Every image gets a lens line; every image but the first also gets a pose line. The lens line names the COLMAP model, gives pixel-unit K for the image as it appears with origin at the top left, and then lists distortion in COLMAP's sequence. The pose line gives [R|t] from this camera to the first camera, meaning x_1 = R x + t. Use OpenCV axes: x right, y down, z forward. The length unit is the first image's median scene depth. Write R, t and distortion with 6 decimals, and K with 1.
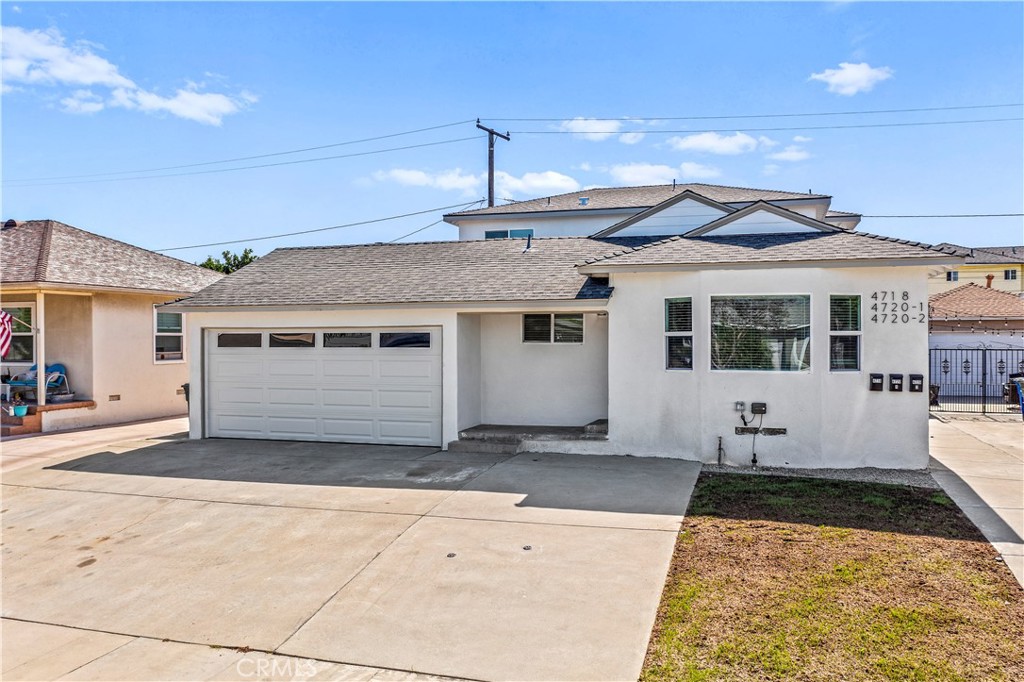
lens RADIAL K [[873.1, 0, 491.4], [0, 873.1, 347.9], [0, 0, 1]] dist [-0.025231, 0.010016]
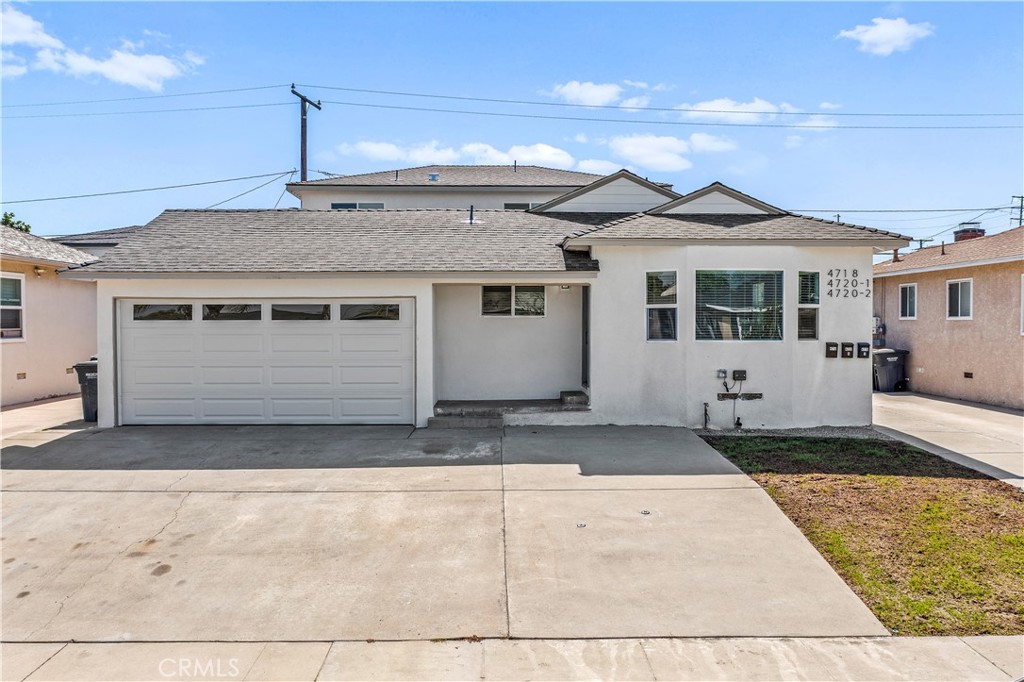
lens RADIAL K [[873.1, 0, 519.8], [0, 873.1, 358.1], [0, 0, 1]] dist [-0.025231, 0.010016]
pose [[0.941257, -0.012857, 0.337446, -0.310002], [0.002410, 0.999505, 0.031360, 0.013294], [-0.337683, -0.028704, 0.940822, 0.074438]]
